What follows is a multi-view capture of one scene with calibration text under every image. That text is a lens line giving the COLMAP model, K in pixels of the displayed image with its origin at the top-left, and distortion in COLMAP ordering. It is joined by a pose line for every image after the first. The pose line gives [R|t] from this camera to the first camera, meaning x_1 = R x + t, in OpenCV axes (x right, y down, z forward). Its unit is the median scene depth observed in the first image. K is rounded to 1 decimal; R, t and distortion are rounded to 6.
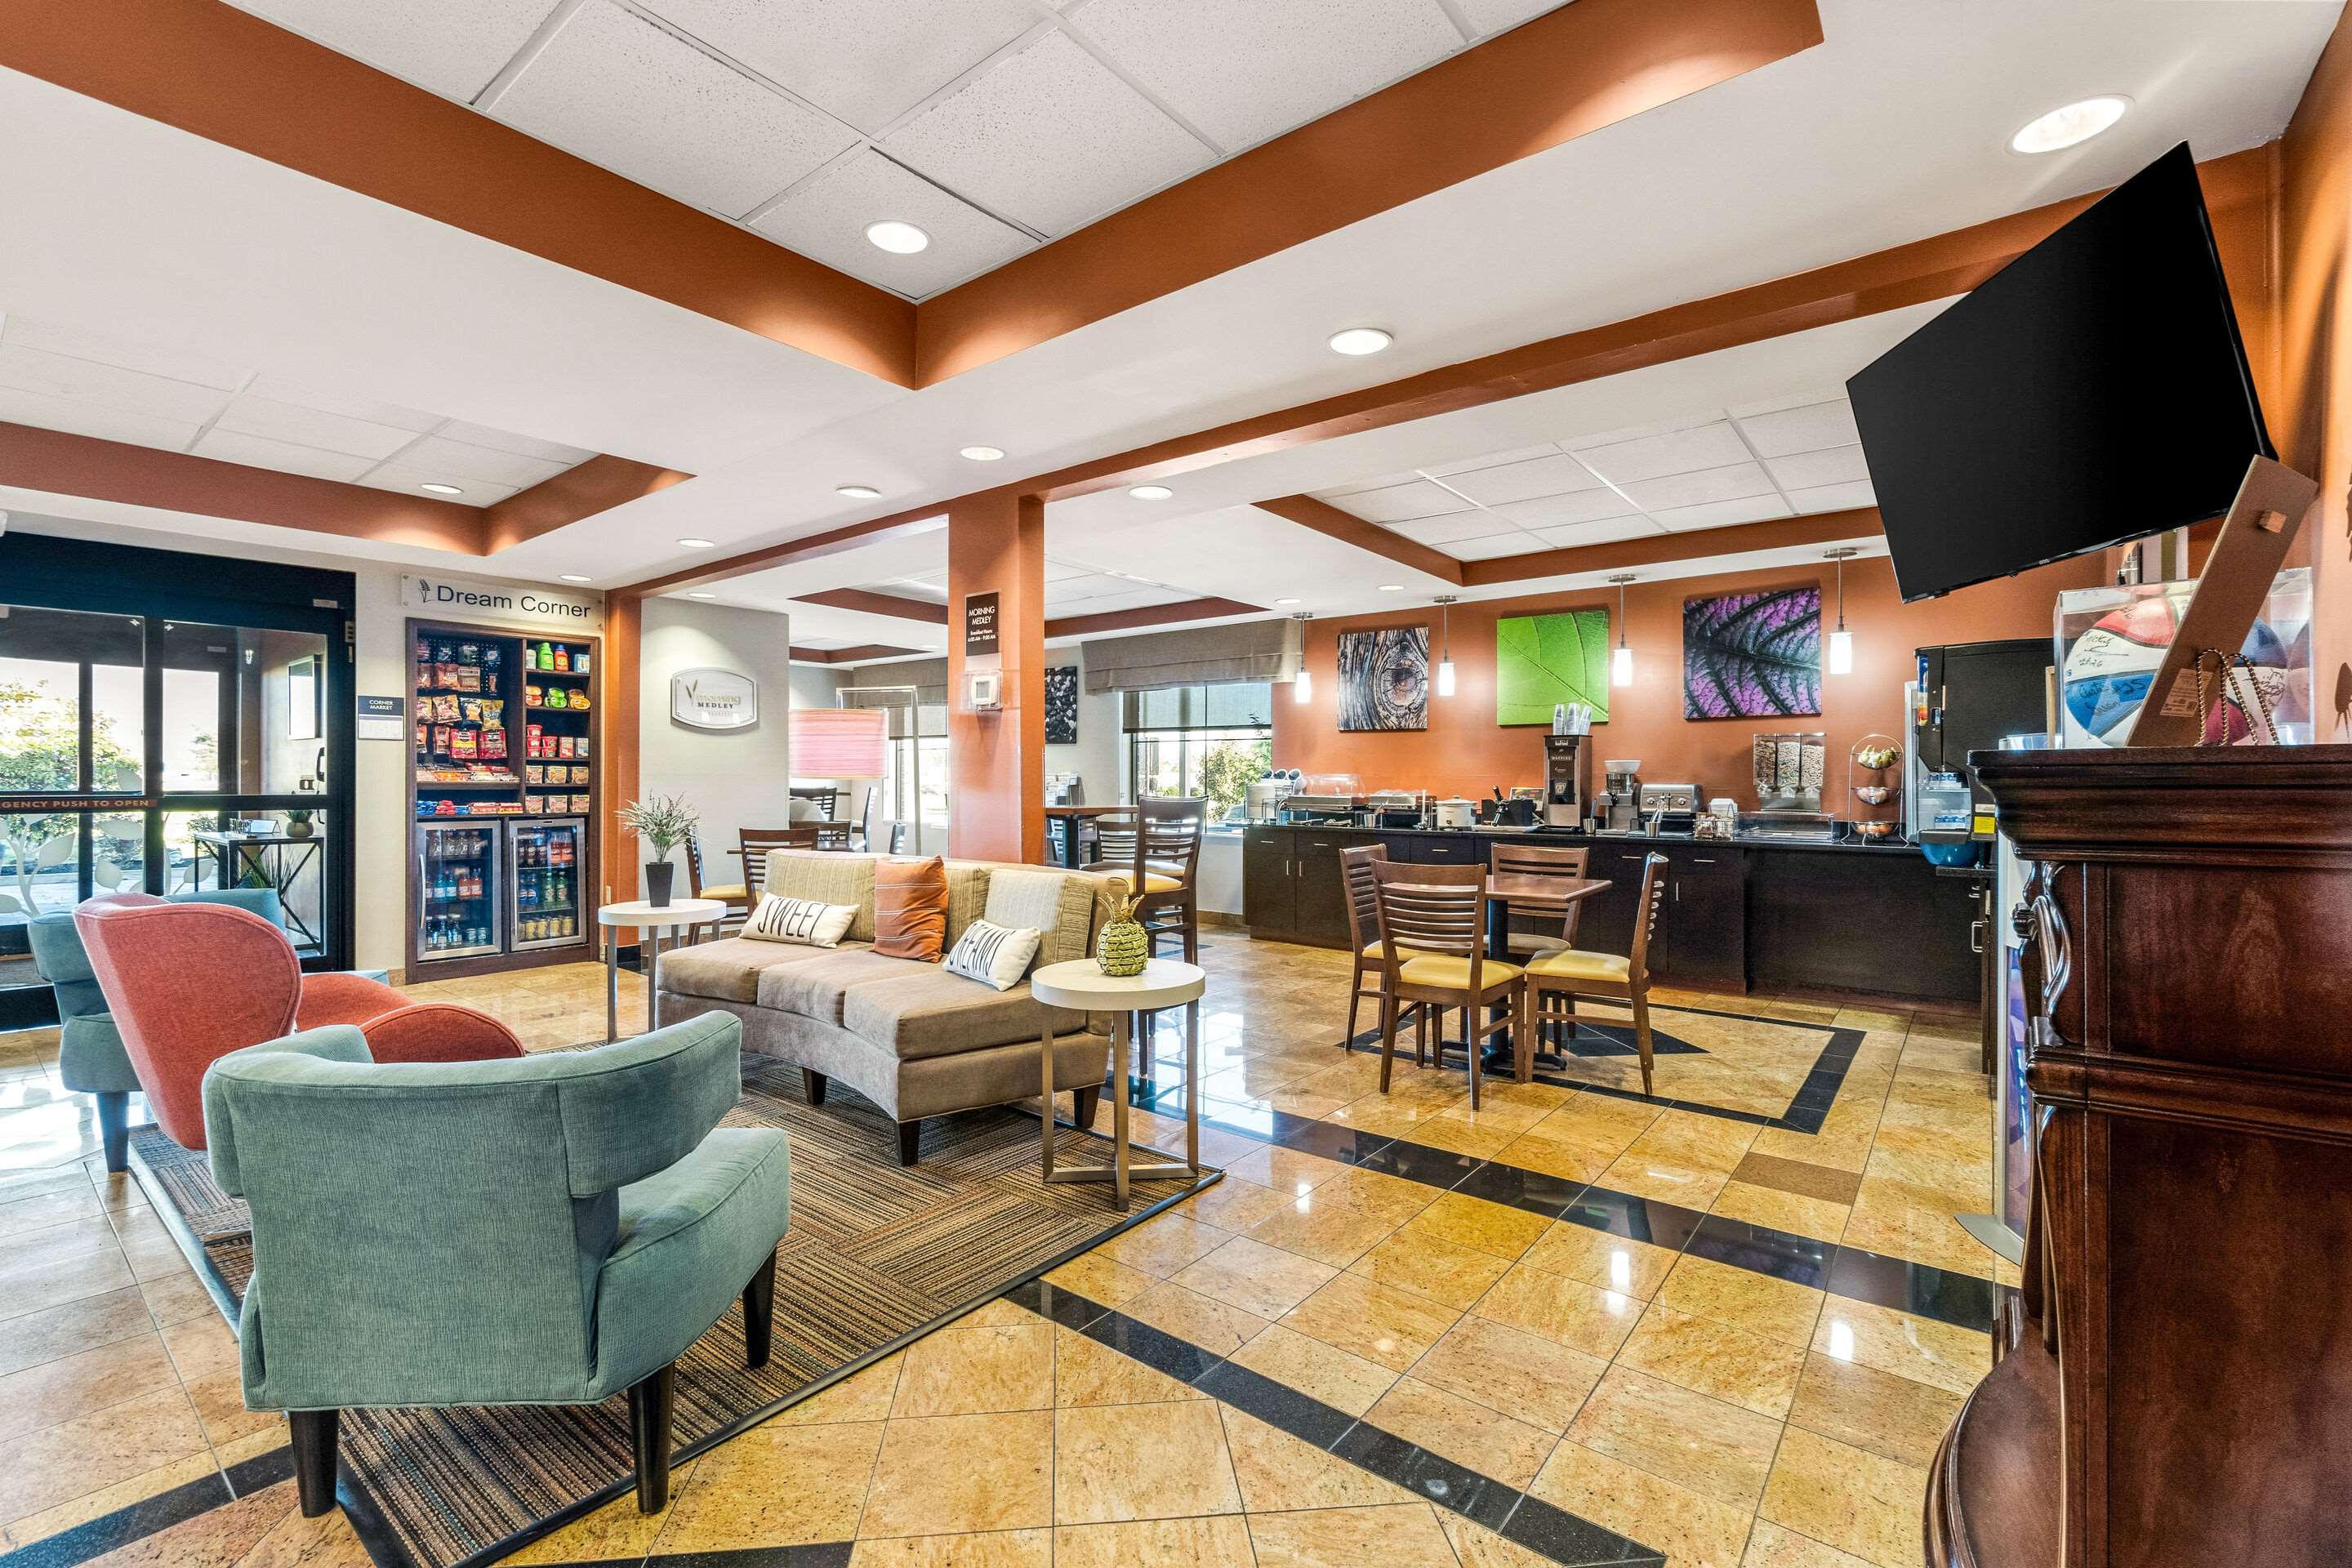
lens RADIAL K [[1024.2, 0, 1174.4], [0, 1024.2, 782.8], [0, 0, 1]] dist [-0.003480, 0.000243]
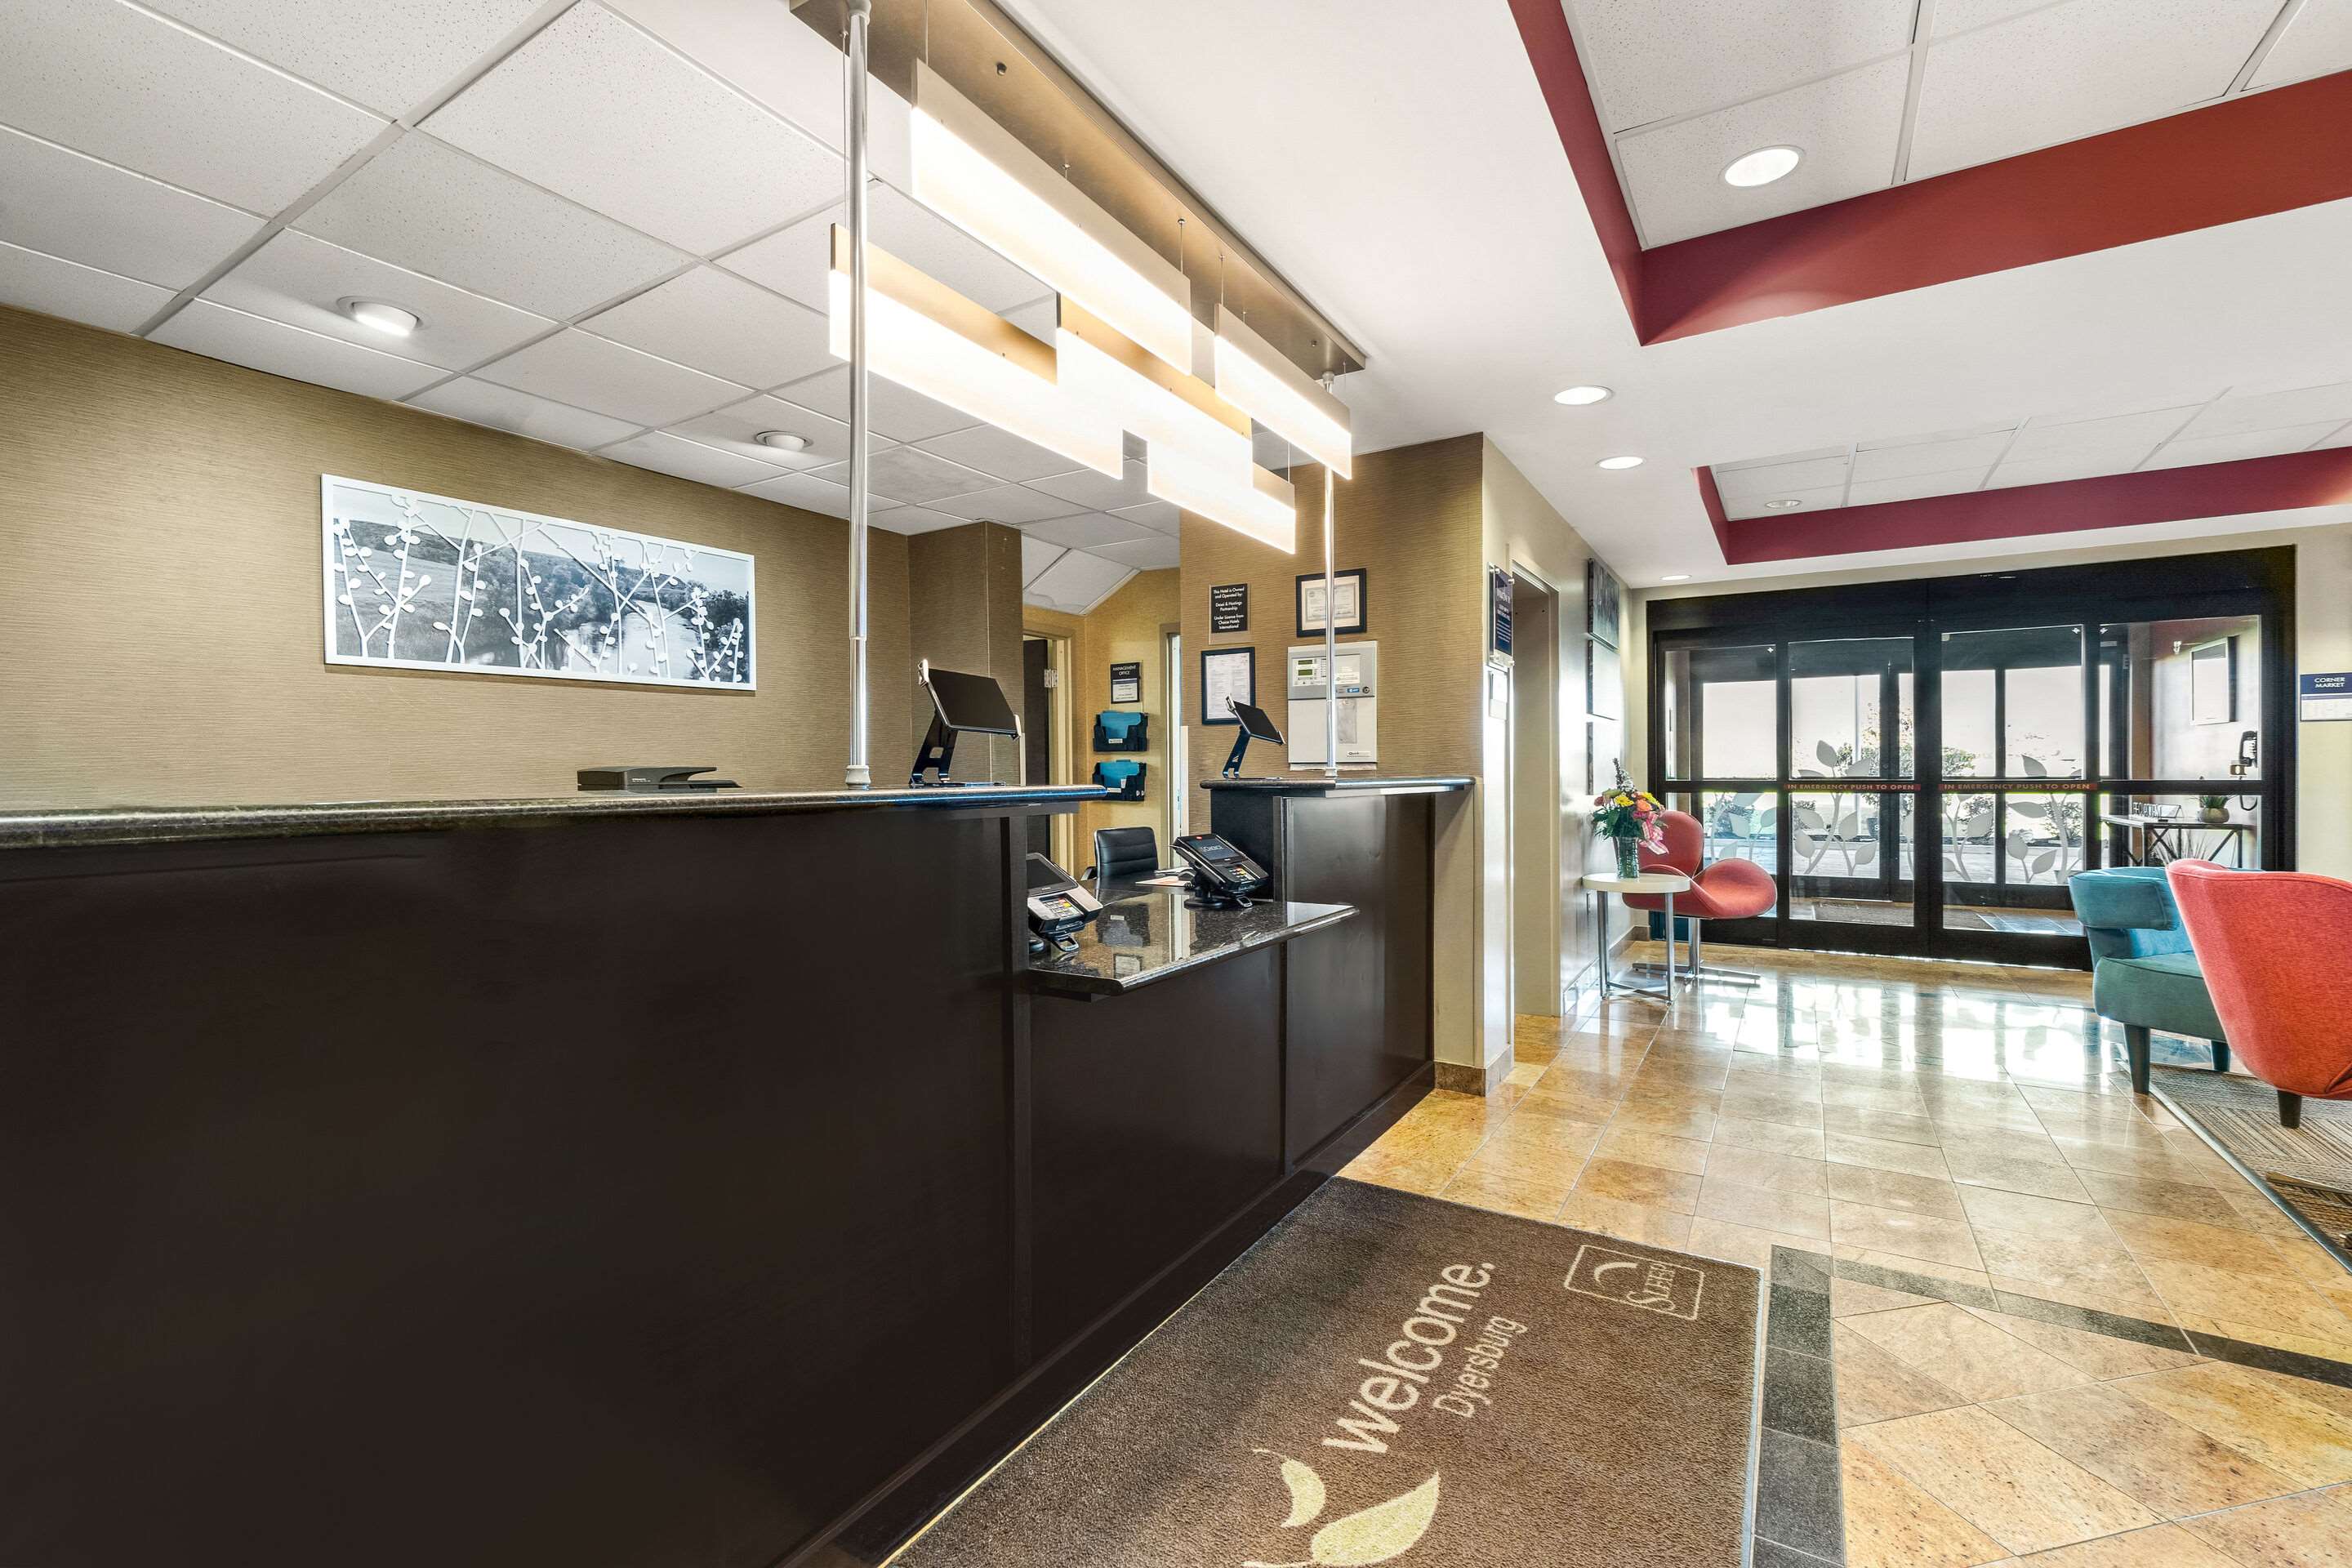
lens RADIAL K [[1024.2, 0, 1175.5], [0, 1024.2, 774.7], [0, 0, 1]] dist [-0.003480, 0.000243]
pose [[0.119629, 0.000646, -0.992818, 0.008111], [0.005486, 0.999984, 0.001312, -0.000286], [0.992803, -0.005604, 0.119624, -0.143077]]
